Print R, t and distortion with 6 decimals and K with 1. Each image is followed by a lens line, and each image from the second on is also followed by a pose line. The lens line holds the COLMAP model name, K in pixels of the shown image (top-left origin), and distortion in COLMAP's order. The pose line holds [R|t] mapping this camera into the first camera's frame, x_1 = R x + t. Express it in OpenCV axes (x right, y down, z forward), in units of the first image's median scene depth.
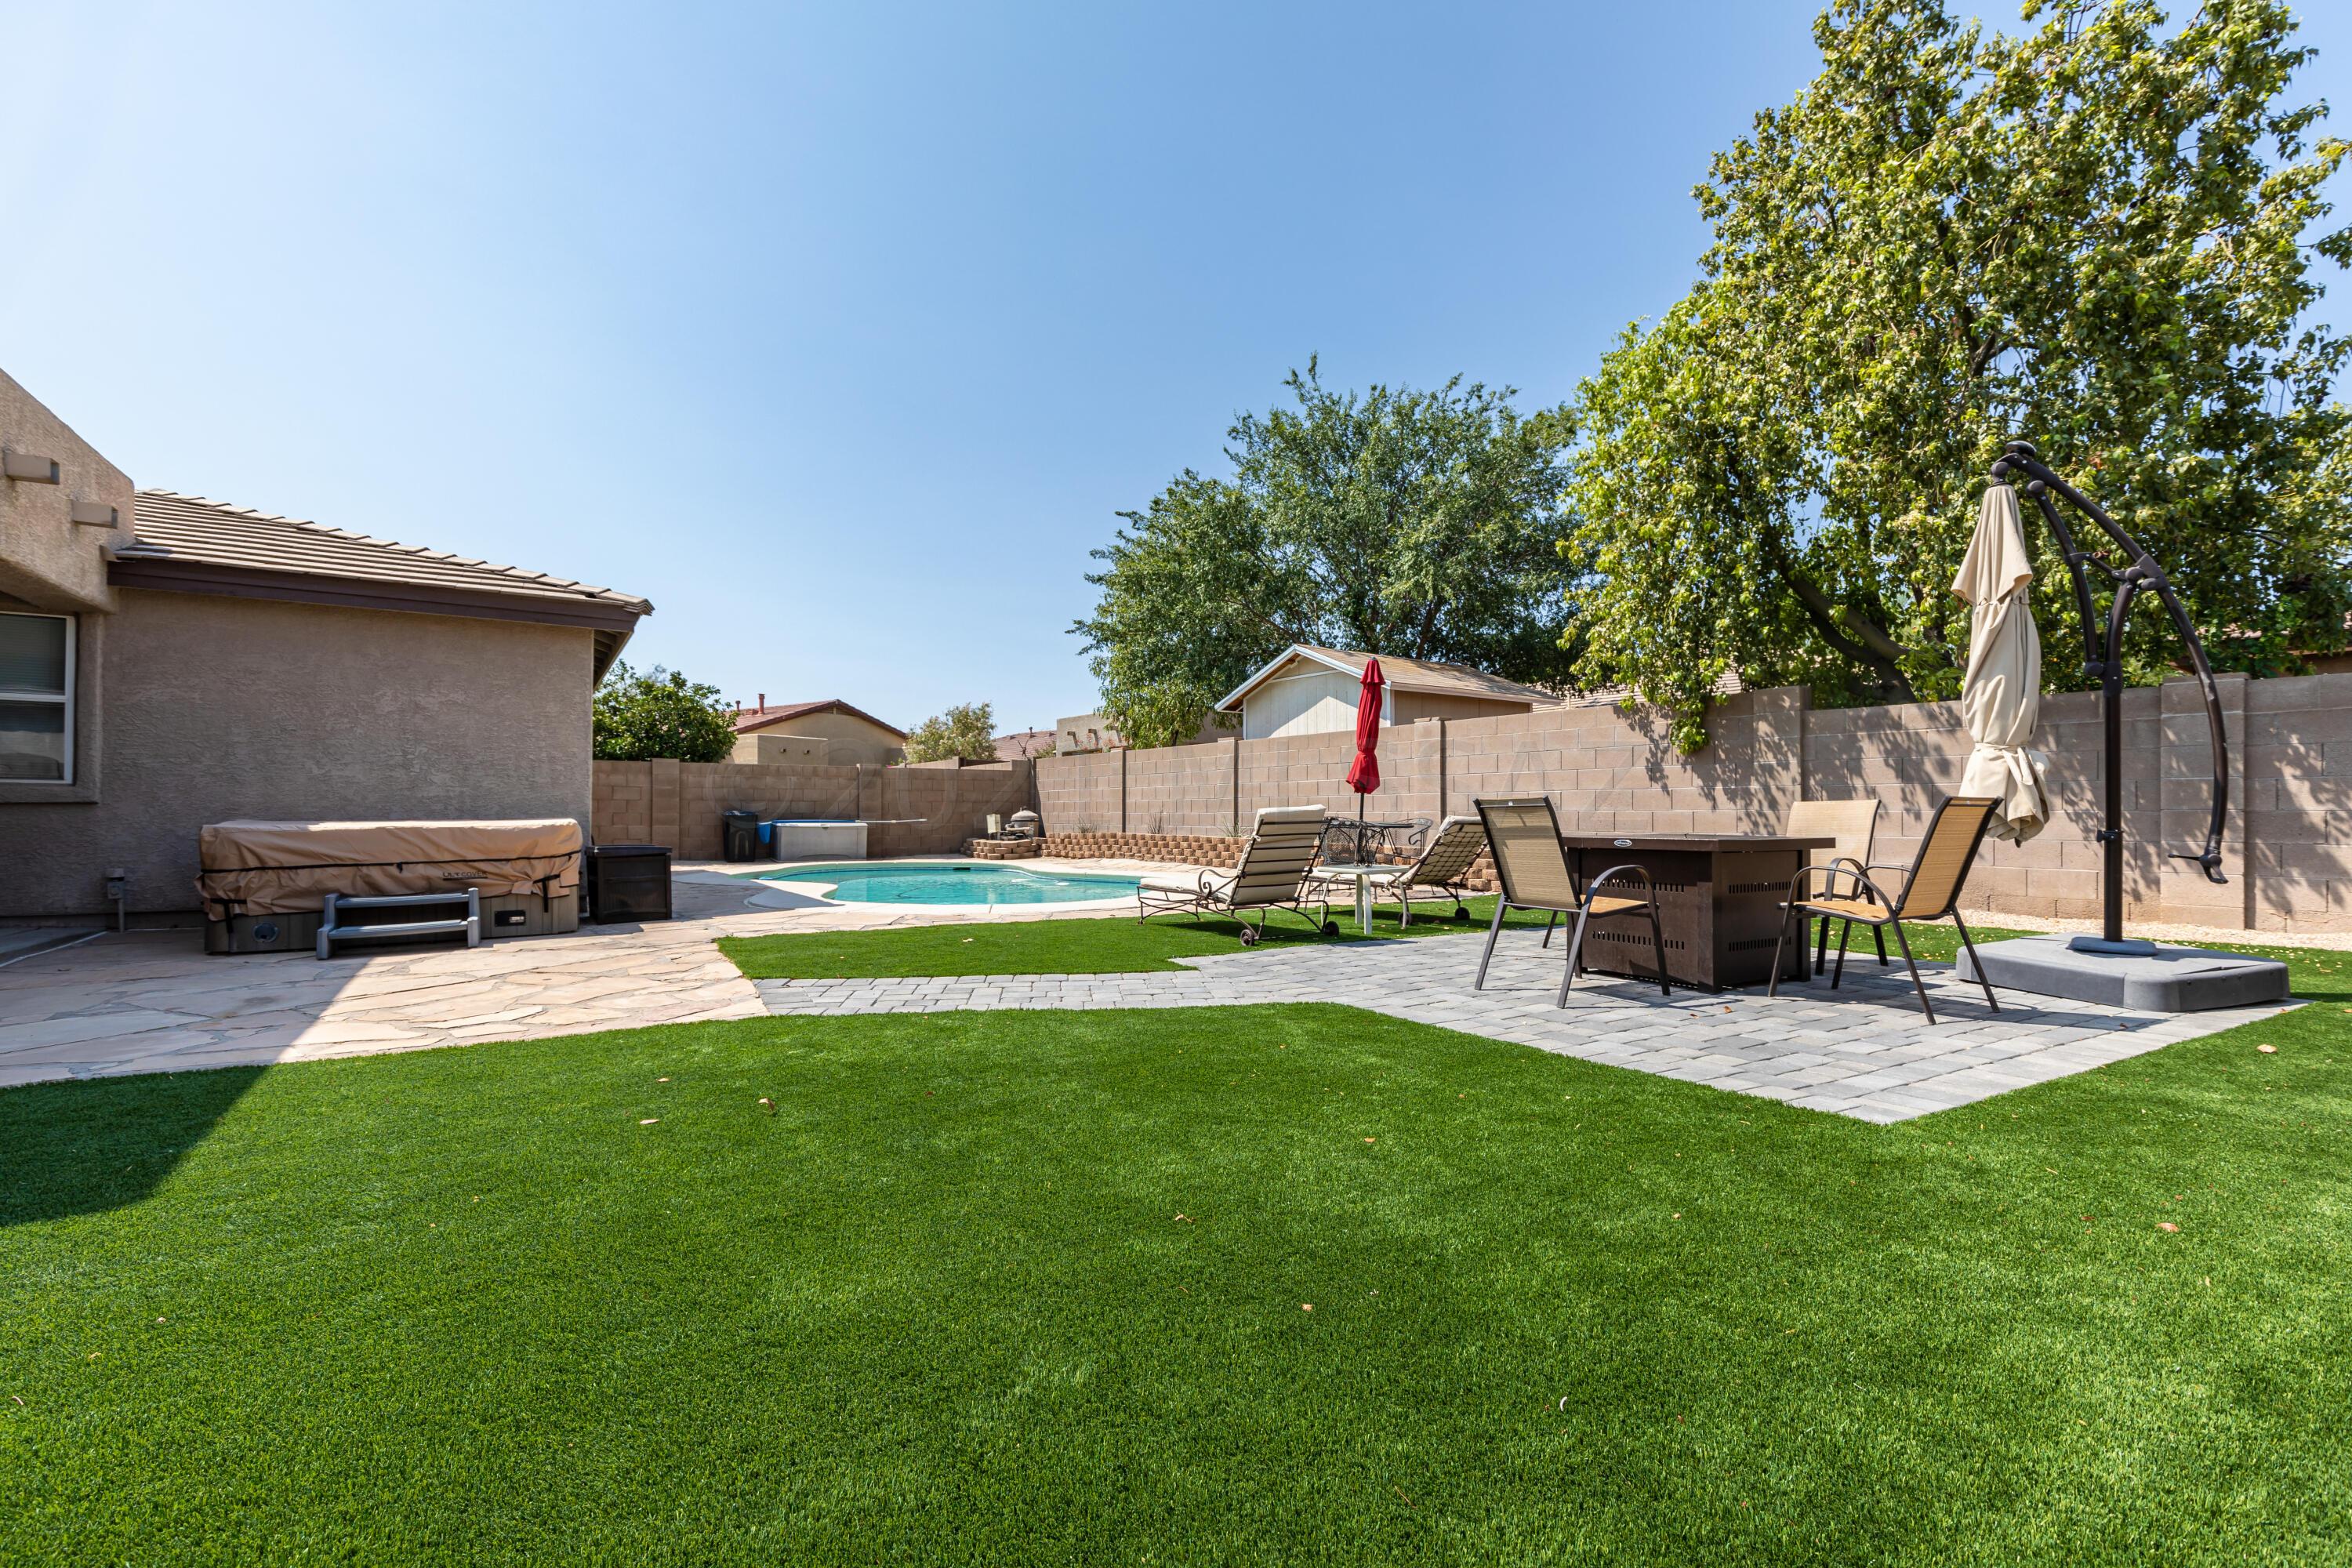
lens RADIAL K [[1117.5, 0, 1173.6], [0, 1117.5, 788.9], [0, 0, 1]] dist [0.025763, 0.000285]
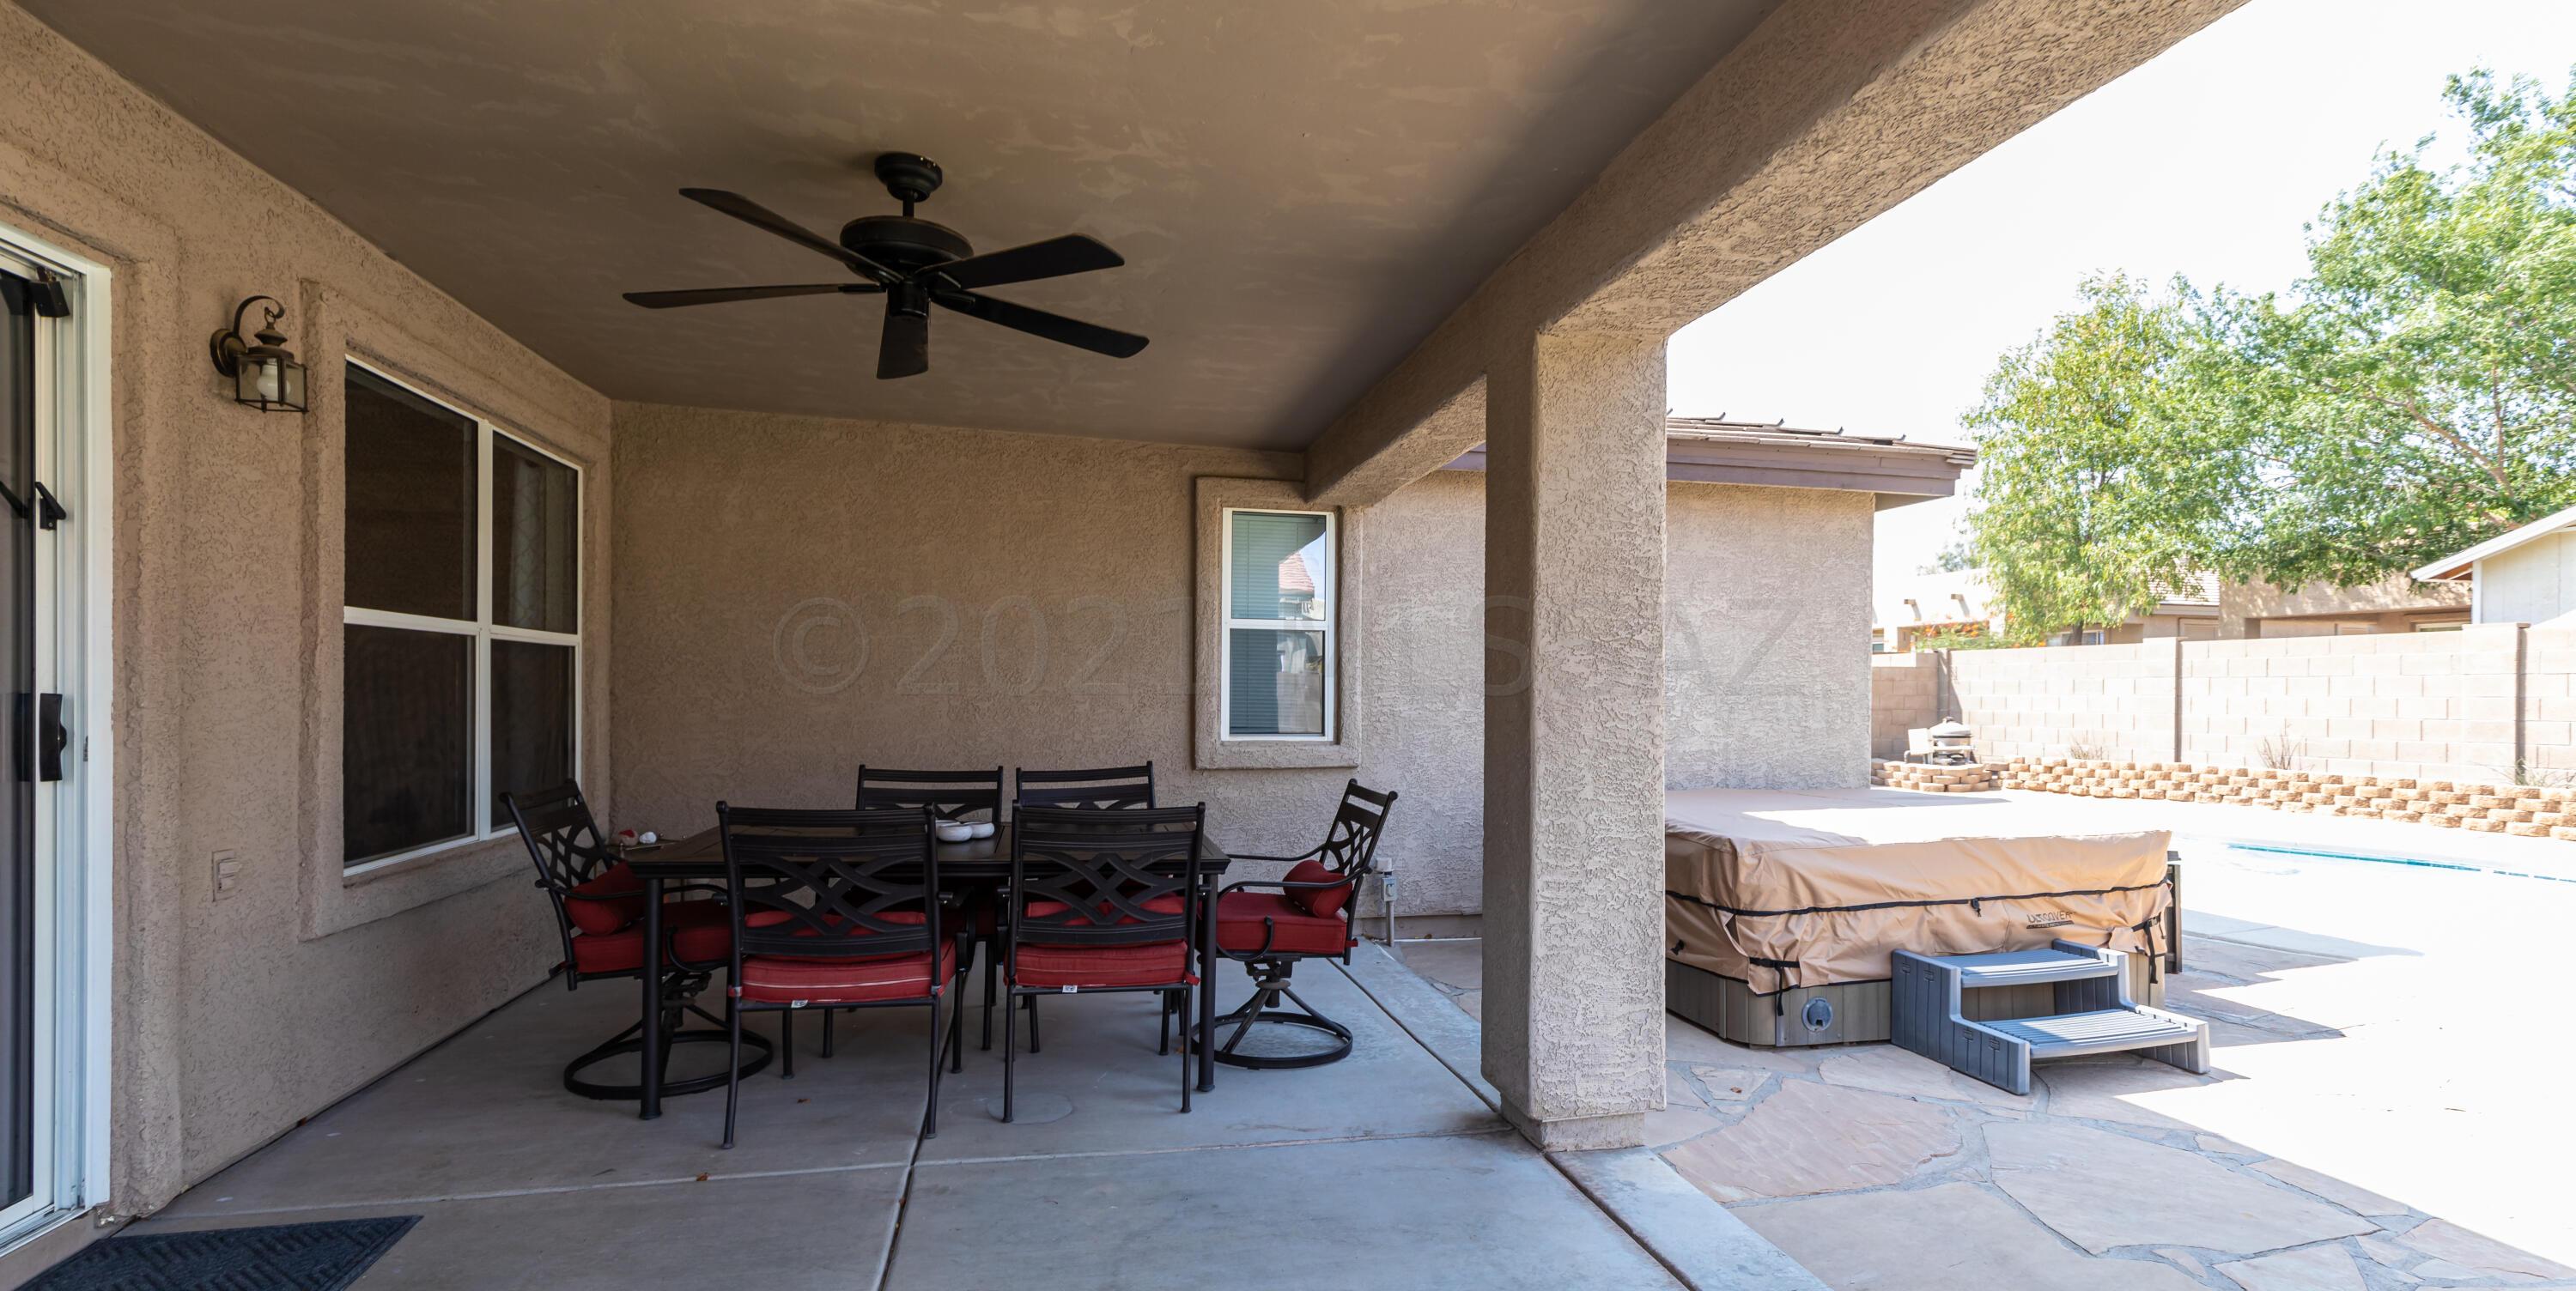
lens RADIAL K [[1195.5, 0, 1275.2], [0, 1195.5, 696.9], [0, 0, 1]] dist [-0.002084, -0.000190]
pose [[0.942933, 0.004393, -0.332953, -0.722152], [0.004682, 0.999639, 0.026449, -0.051673], [0.332950, -0.026498, 0.942572, 0.257251]]
